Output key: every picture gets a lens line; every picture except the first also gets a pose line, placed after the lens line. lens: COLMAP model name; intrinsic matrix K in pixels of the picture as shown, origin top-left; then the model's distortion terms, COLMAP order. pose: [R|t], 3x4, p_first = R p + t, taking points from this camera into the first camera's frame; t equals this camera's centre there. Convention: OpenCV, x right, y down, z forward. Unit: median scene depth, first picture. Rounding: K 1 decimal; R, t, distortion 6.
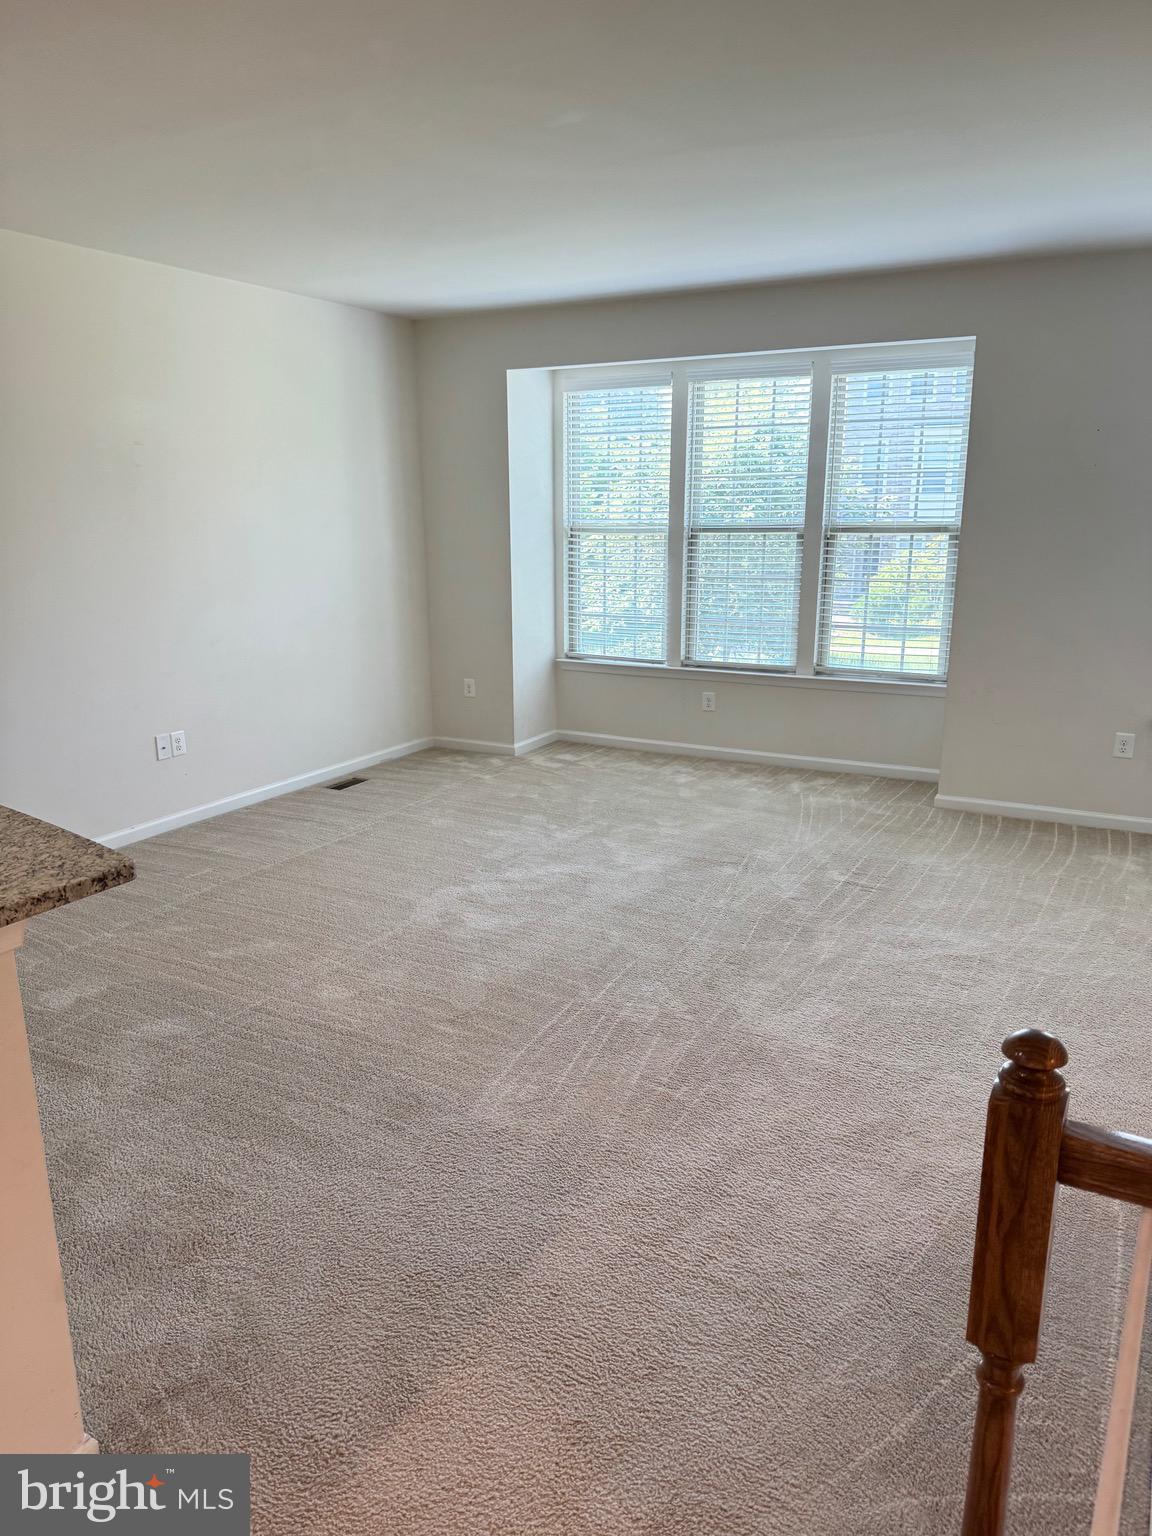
lens RADIAL K [[1087.1, 0, 569.5], [0, 1087.1, 775.4], [0, 0, 1]] dist [0.039742, -0.015893]
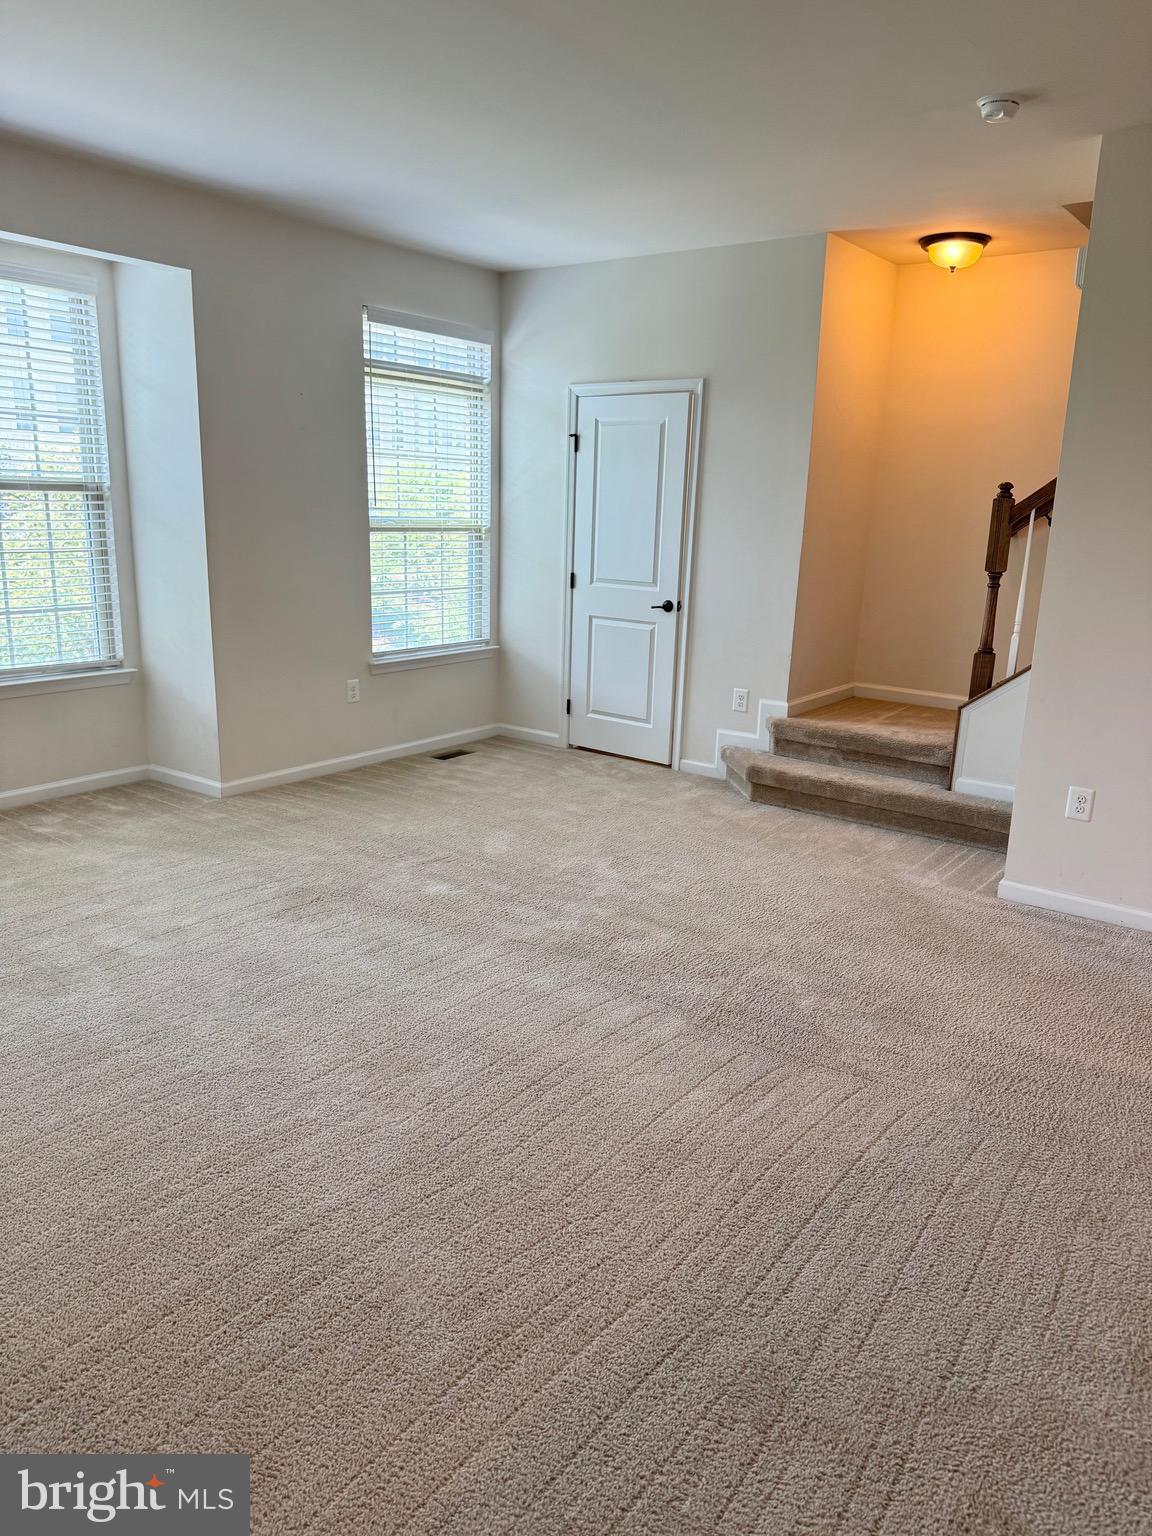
lens RADIAL K [[1087.1, 0, 575.2], [0, 1087.1, 766.2], [0, 0, 1]] dist [0.039742, -0.015893]
pose [[0.124482, -0.223440, 0.966736, -0.497491], [0.209596, 0.958250, 0.194490, -0.110743], [-0.969832, 0.178413, 0.166117, 0.562692]]
